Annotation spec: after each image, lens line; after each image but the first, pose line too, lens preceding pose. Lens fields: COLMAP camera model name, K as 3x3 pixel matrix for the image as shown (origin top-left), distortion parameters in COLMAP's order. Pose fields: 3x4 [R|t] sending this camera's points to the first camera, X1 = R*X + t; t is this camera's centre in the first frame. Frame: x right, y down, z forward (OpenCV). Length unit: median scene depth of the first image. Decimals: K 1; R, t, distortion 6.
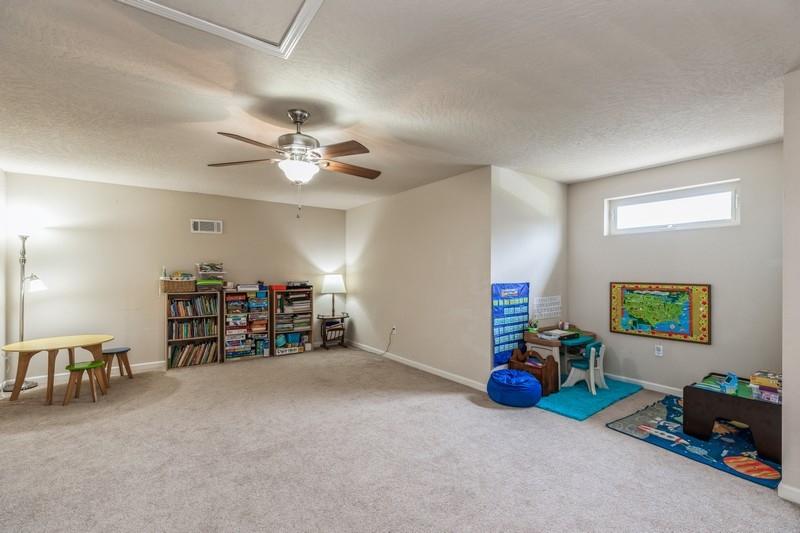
lens RADIAL K [[359.7, 0, 400.5], [0, 359.7, 271.9], [0, 0, 1]] dist [0.003022, -0.000523]
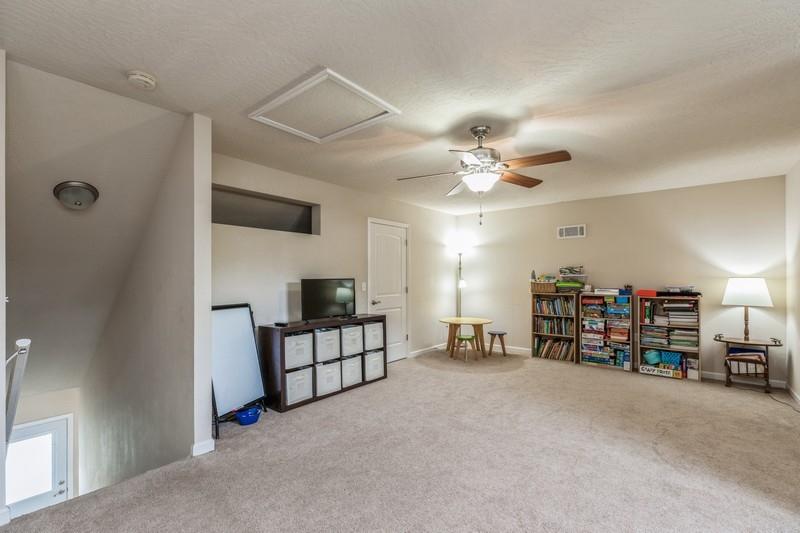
lens RADIAL K [[359.7, 0, 396.2], [0, 359.7, 274.7], [0, 0, 1]] dist [0.003022, -0.000523]
pose [[0.249710, -0.003510, -0.968314, 0.449433], [0.002207, 0.999993, -0.003056, 0.002393], [0.968318, -0.001374, 0.249716, 0.305911]]
